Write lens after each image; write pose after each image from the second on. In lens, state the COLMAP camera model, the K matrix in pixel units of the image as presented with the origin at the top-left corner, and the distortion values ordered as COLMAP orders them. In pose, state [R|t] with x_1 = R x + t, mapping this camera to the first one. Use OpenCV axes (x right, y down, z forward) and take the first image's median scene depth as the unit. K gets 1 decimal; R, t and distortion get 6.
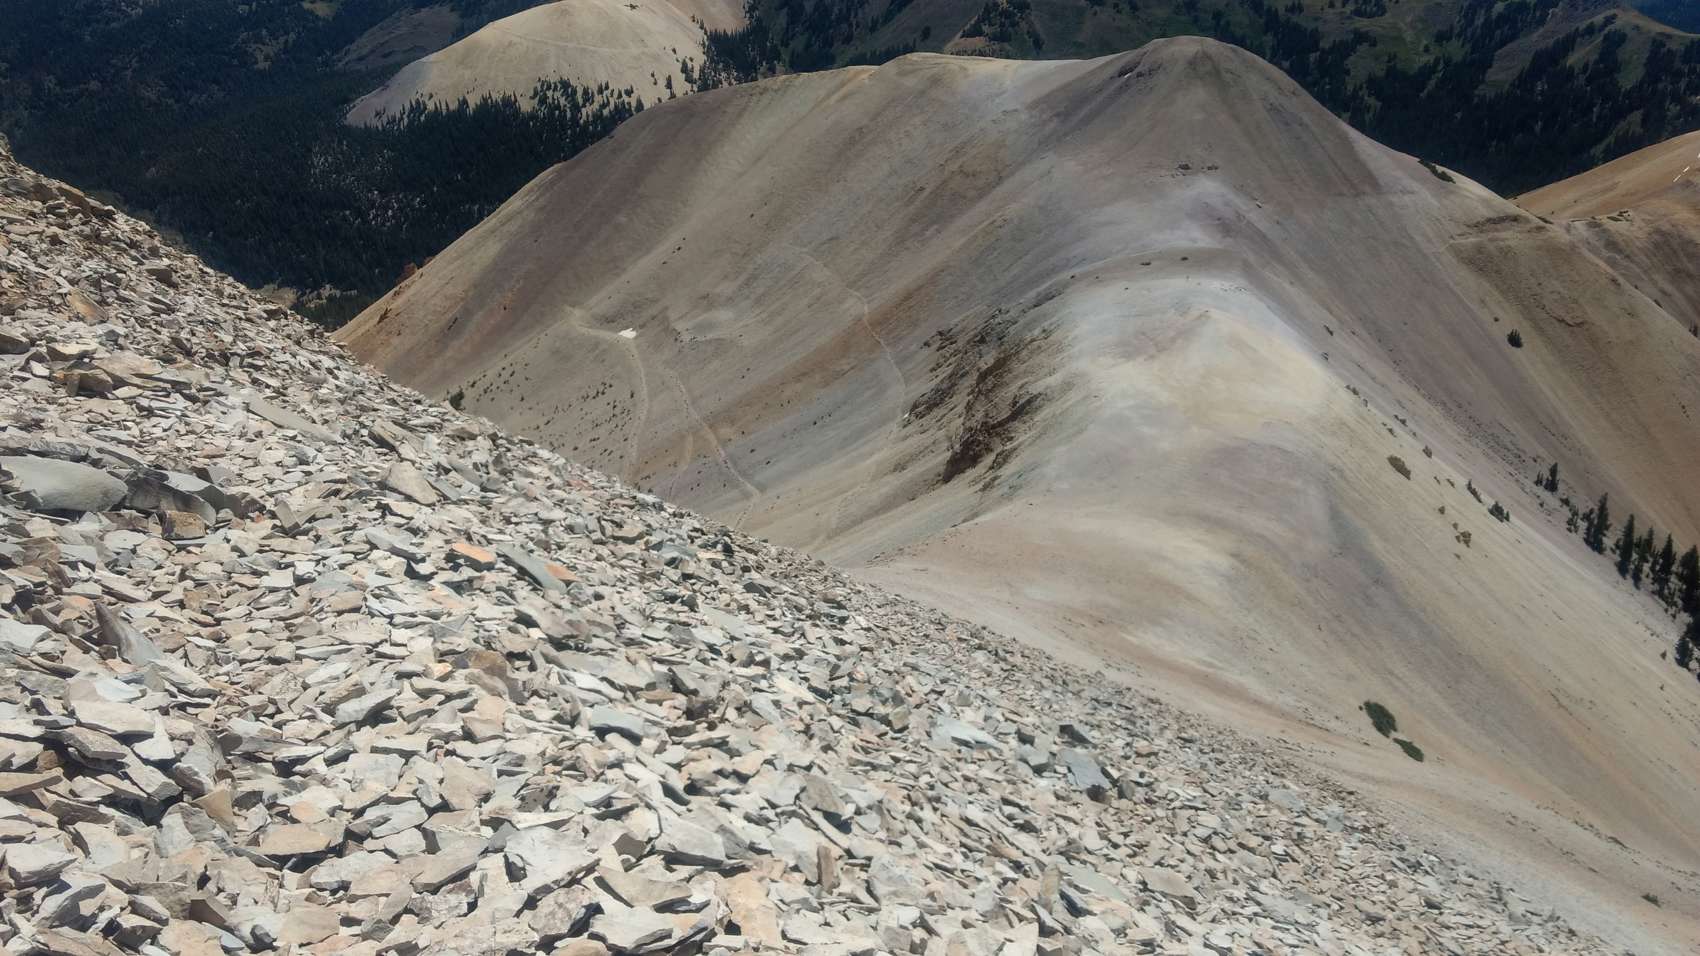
lens RADIAL K [[1324.4, 0, 879.0], [0, 1324.4, 468.5], [0, 0, 1]] dist [0.021390, 0.018031]
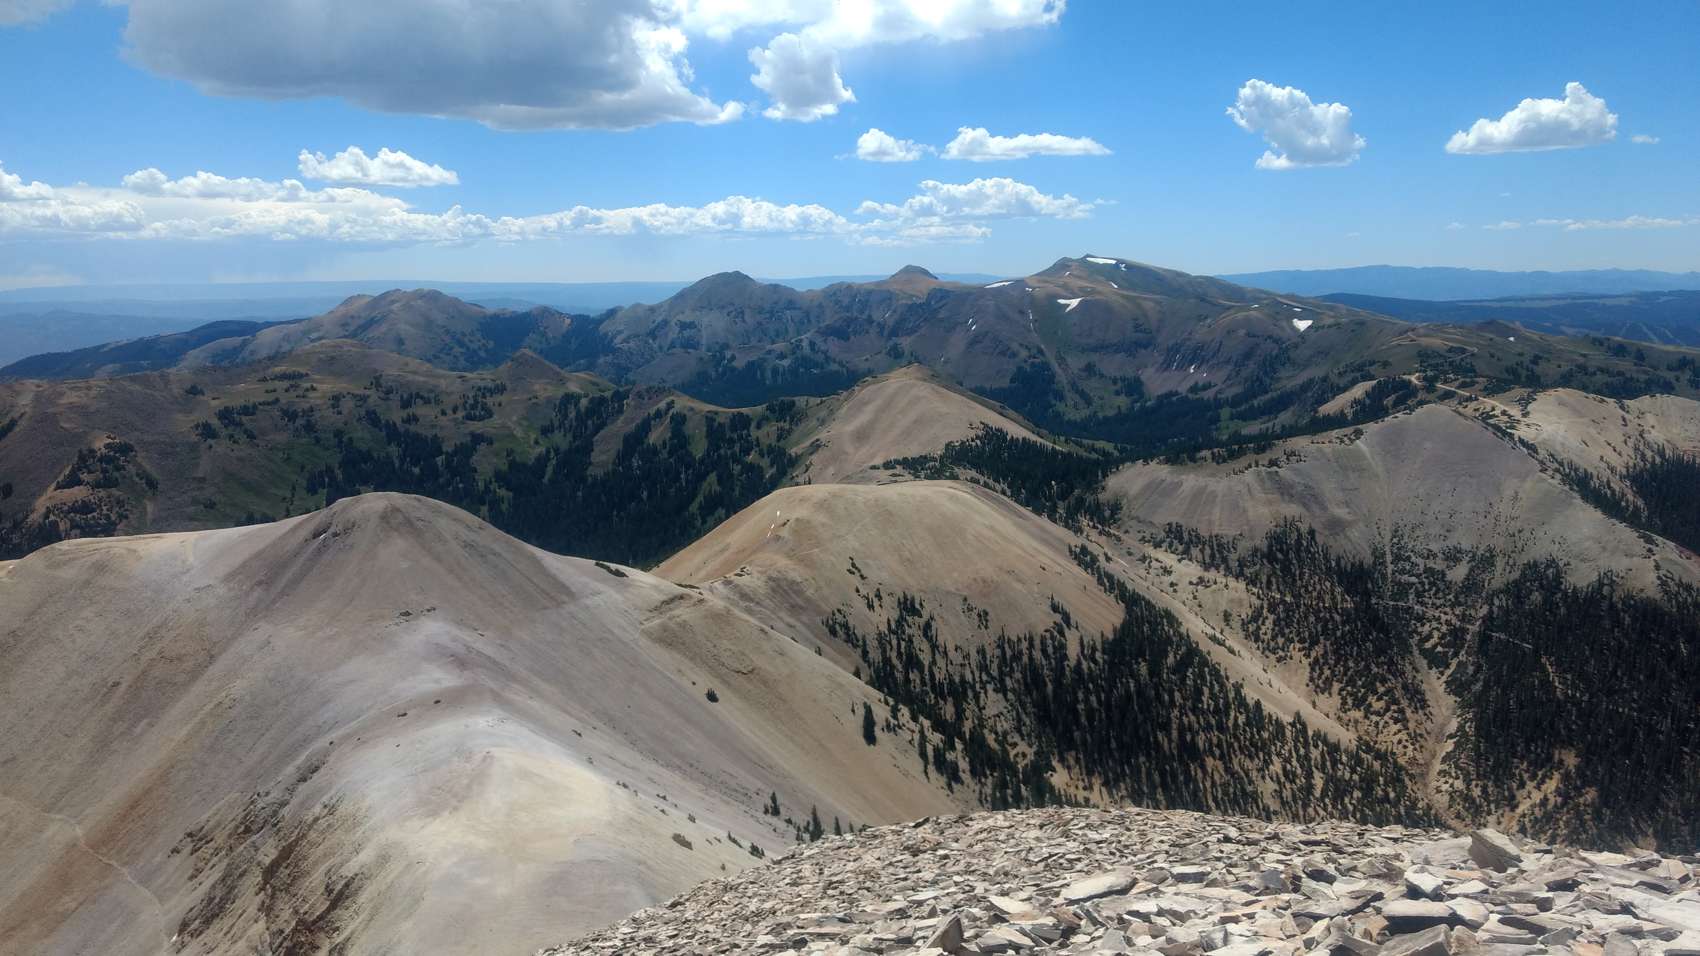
lens RADIAL K [[1324.4, 0, 850.9], [0, 1324.4, 464.3], [0, 0, 1]] dist [0.021390, 0.018031]
pose [[0.801253, -0.134422, 0.583030, -0.089013], [0.287282, 0.941197, -0.177810, -0.042977], [-0.524845, 0.309965, 0.792754, -0.080150]]
